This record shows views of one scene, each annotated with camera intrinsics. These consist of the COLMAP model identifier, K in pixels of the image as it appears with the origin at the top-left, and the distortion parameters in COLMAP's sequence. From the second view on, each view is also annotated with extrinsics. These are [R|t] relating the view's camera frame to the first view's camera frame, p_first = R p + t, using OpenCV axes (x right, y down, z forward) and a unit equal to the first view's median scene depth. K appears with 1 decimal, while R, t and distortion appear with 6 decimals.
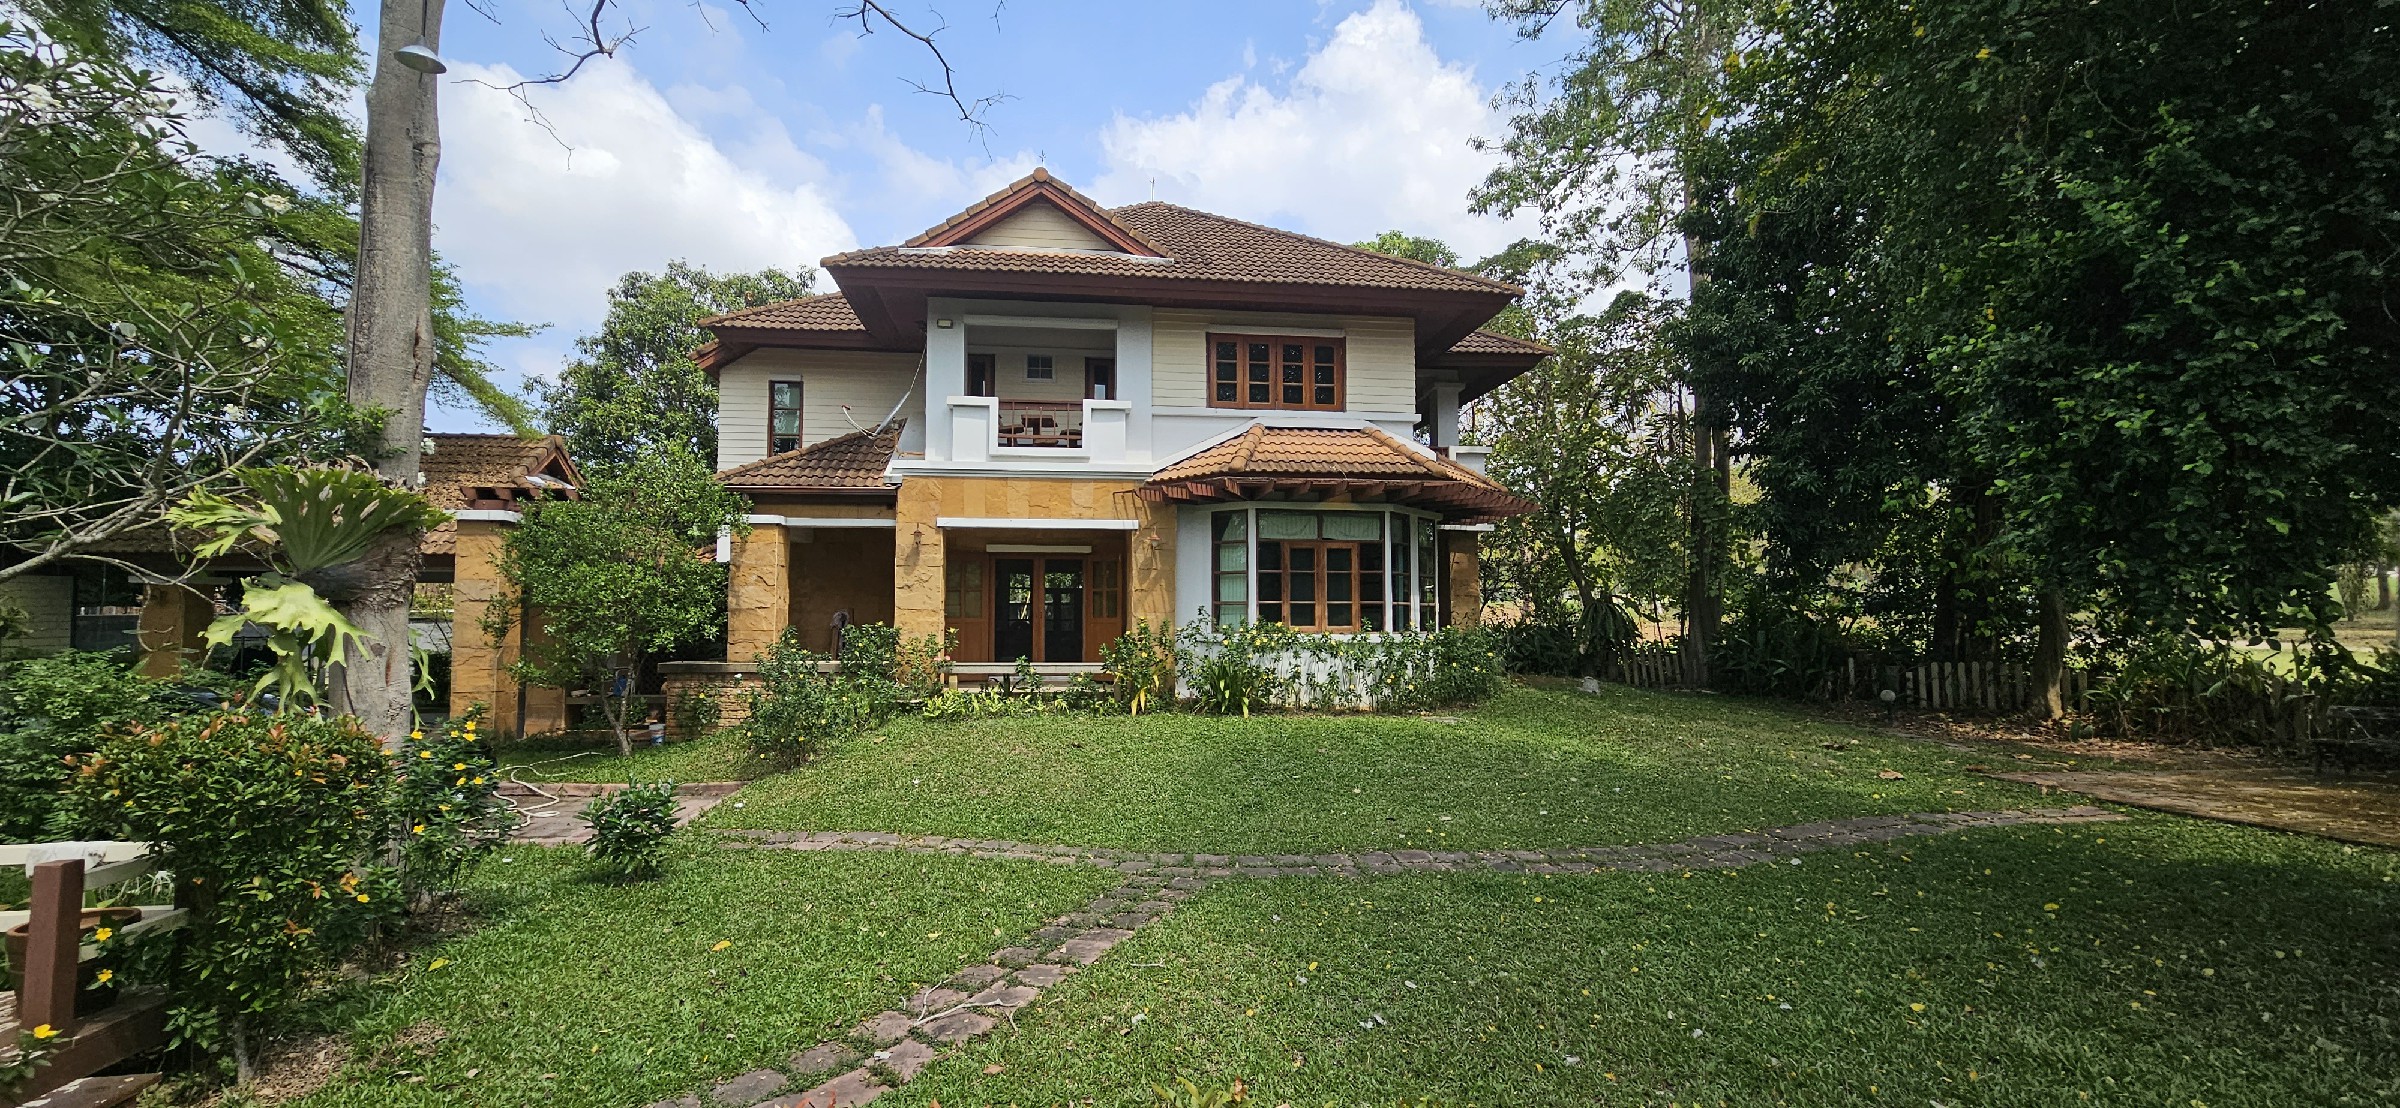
lens RADIAL K [[946.6, 0, 1197.8], [0, 946.6, 597.4], [0, 0, 1]] dist [-0.000460, -0.000014]
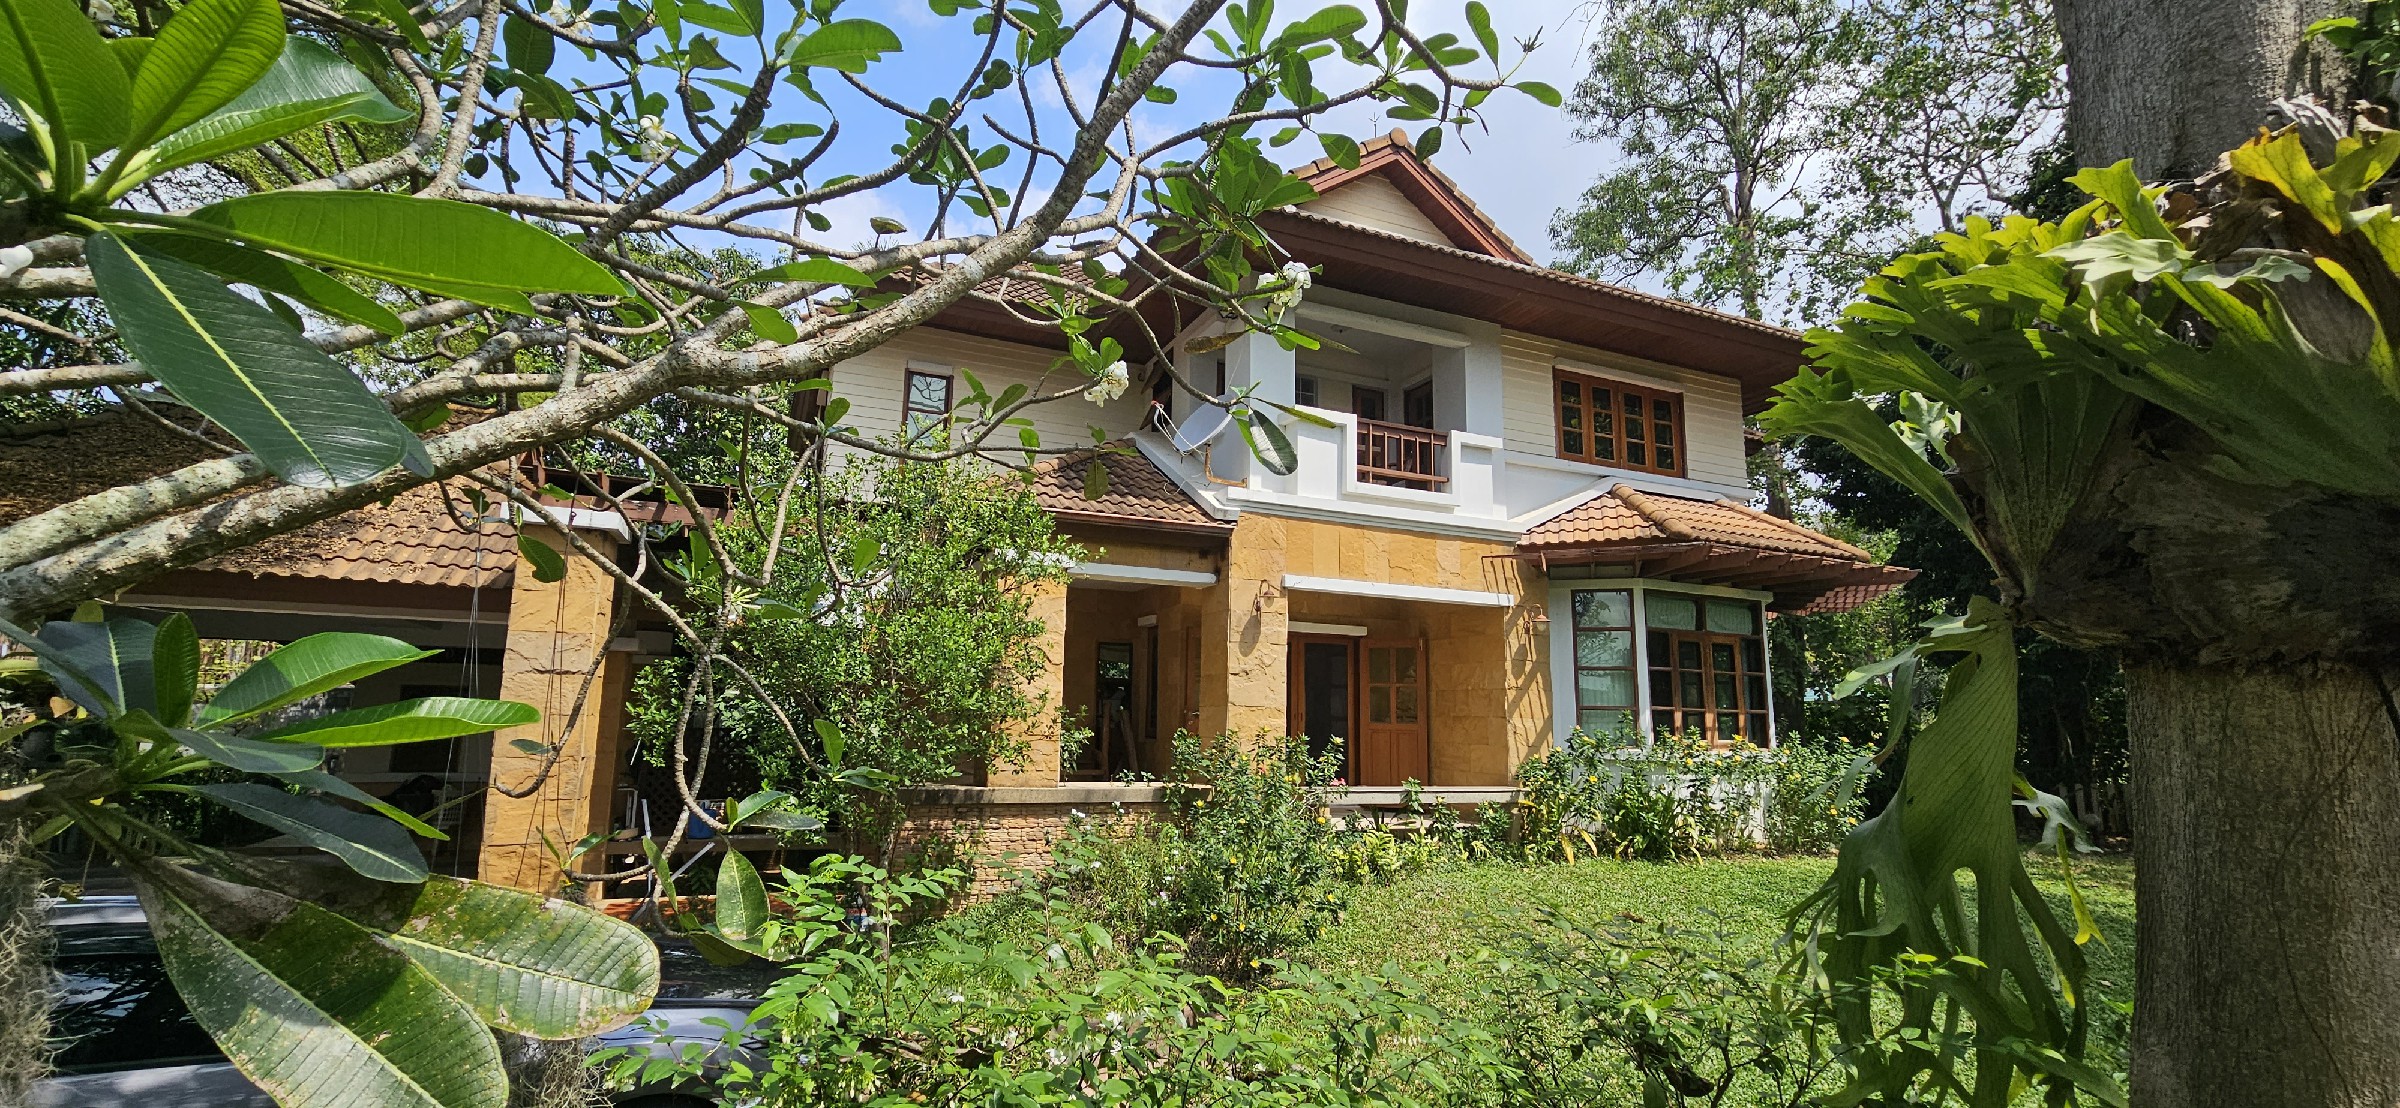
lens RADIAL K [[946.6, 0, 1197.8], [0, 946.6, 597.4], [0, 0, 1]] dist [-0.000460, -0.000014]
pose [[0.960707, 0.054076, 0.272247, -0.504106], [-0.024890, 0.993671, -0.109541, 0.009129], [-0.276447, 0.098460, 0.955972, 0.349479]]
